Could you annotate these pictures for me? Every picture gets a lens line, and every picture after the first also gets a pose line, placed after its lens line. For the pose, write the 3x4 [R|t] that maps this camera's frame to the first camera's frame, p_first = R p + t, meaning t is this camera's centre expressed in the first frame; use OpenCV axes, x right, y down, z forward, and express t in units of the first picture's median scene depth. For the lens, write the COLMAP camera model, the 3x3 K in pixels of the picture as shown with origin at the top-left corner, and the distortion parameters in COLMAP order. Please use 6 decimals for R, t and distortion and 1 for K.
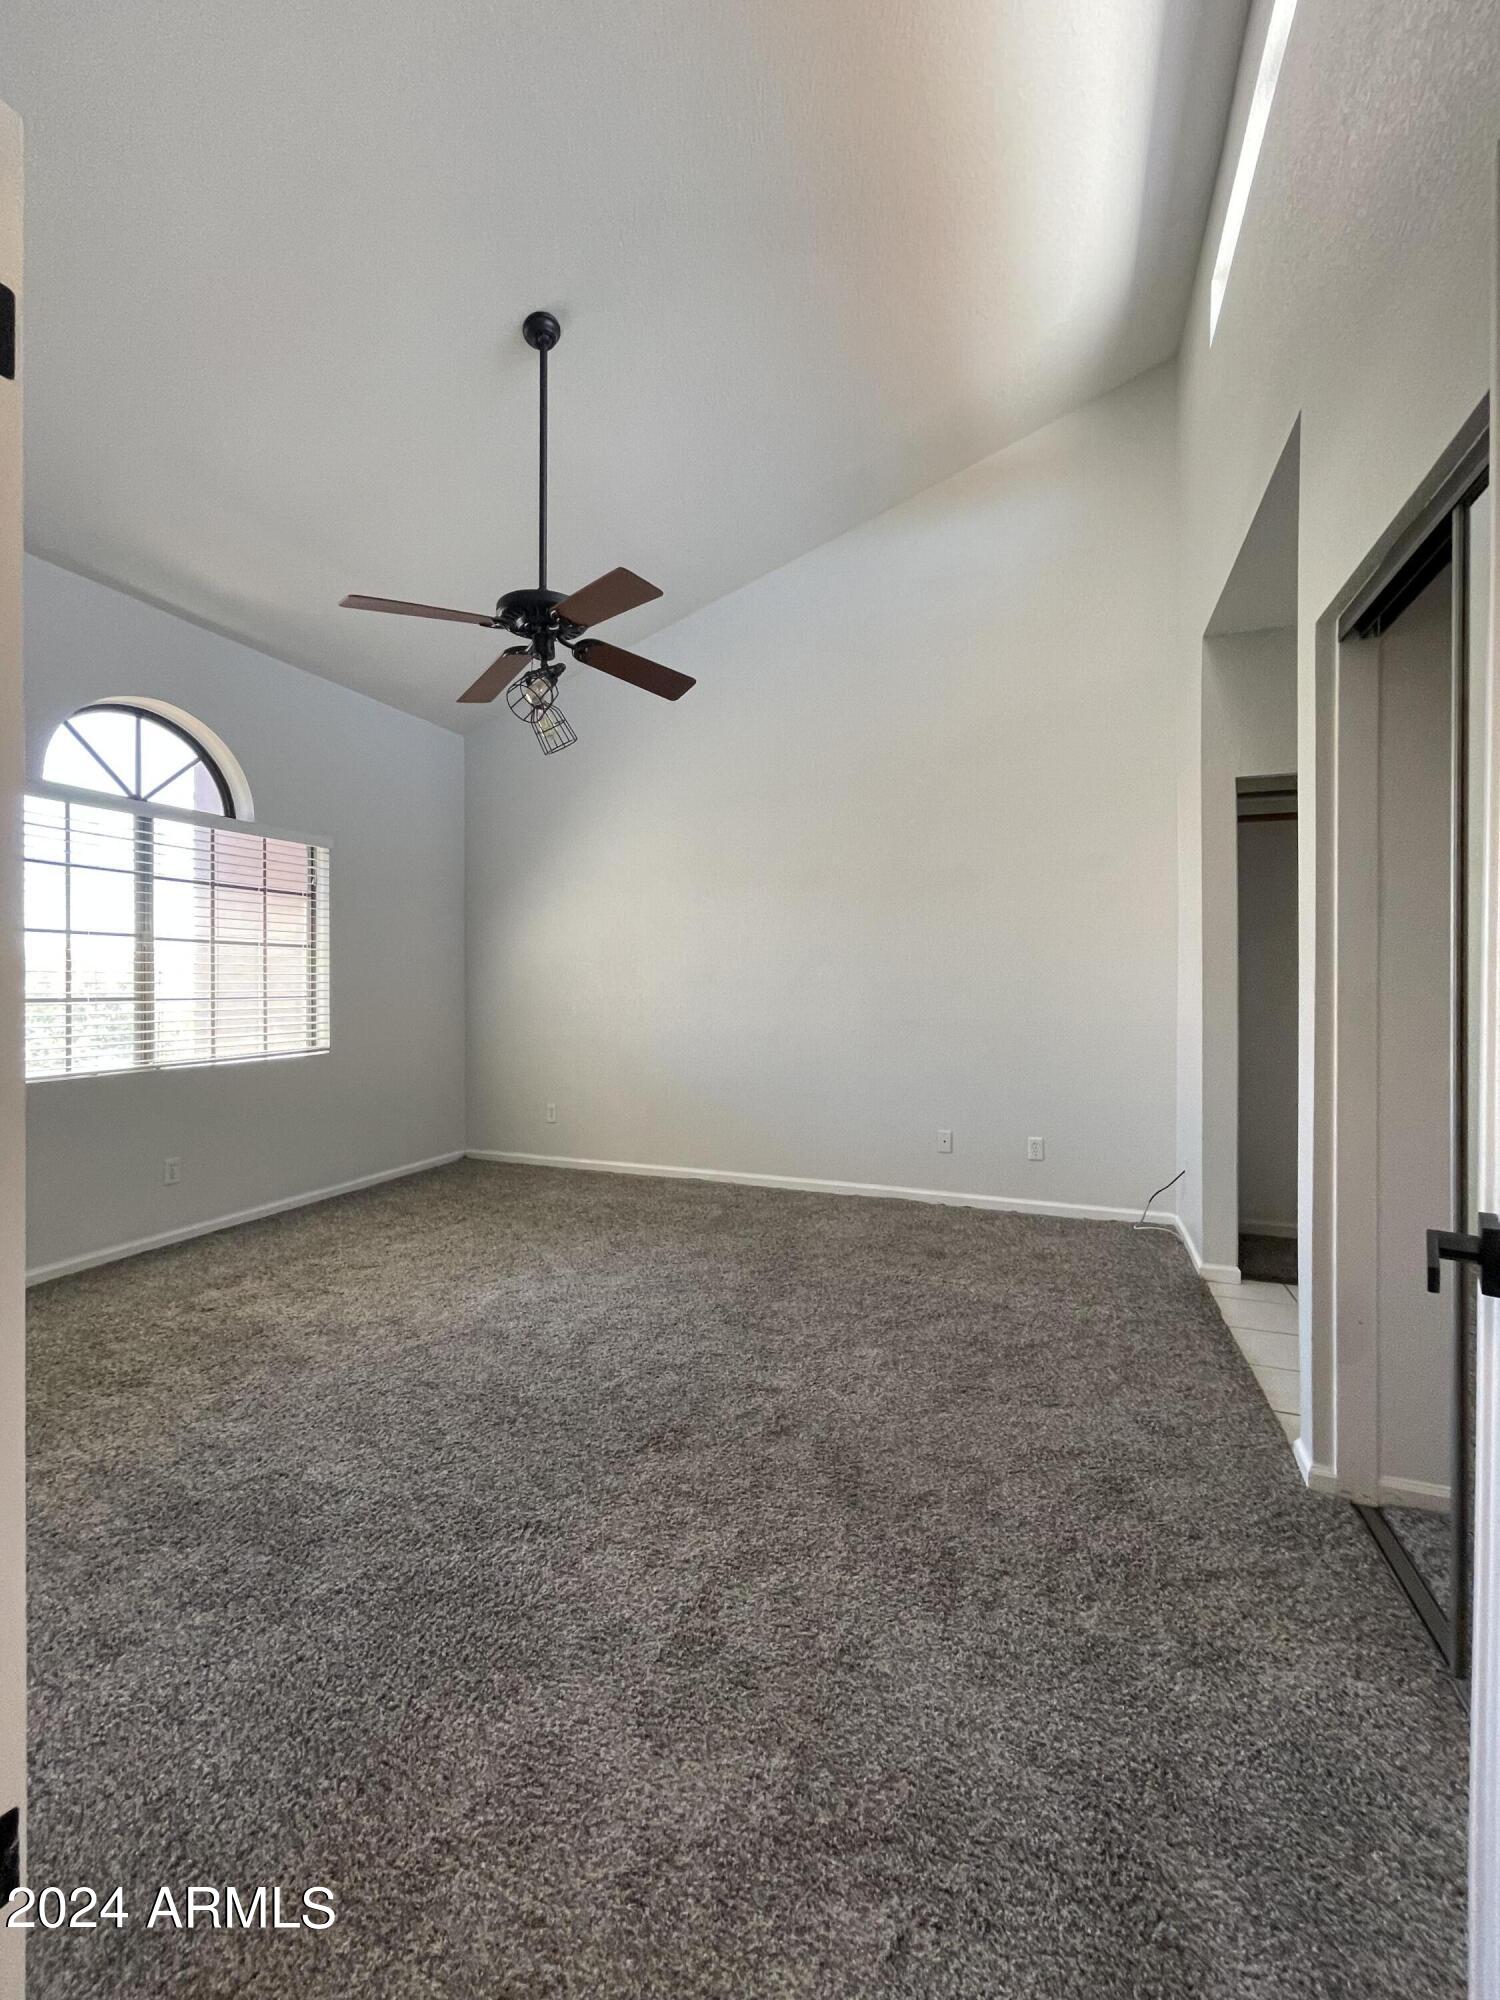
lens RADIAL K [[812.2, 0, 746.4], [0, 812.2, 984.7], [0, 0, 1]] dist [0.001262, 0.000366]
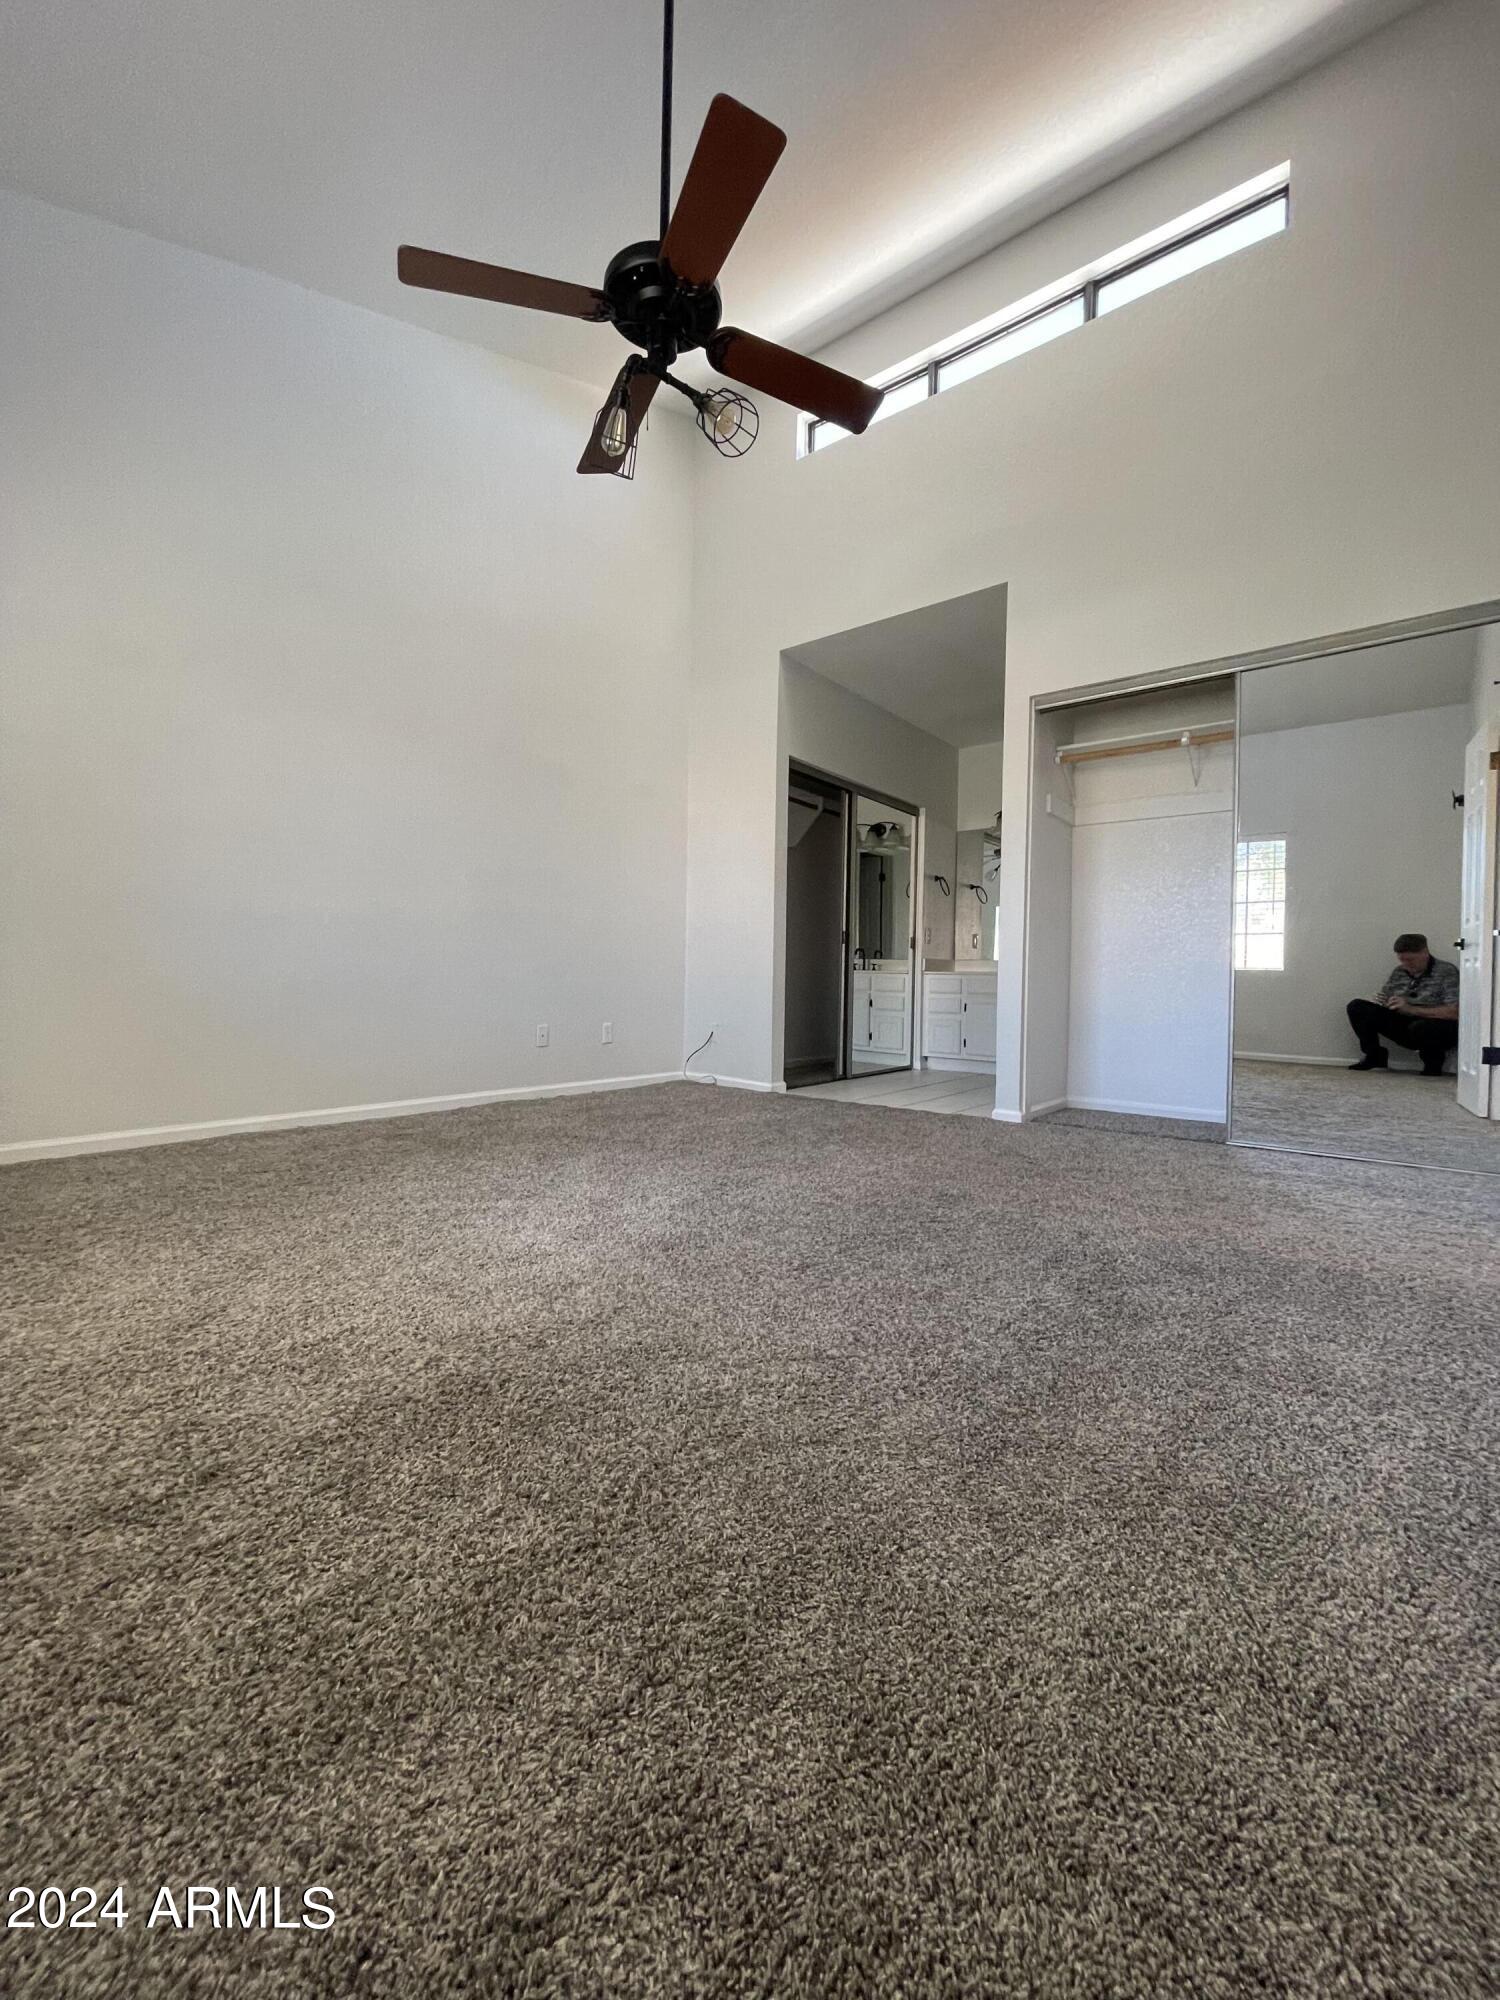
lens RADIAL K [[812.2, 0, 746.4], [0, 812.2, 984.7], [0, 0, 1]] dist [0.001262, 0.000366]
pose [[0.297340, 0.004362, 0.954762, -0.862211], [-0.016244, 0.999868, 0.000491, 0.168770], [-0.954634, -0.015655, 0.297371, 0.622501]]
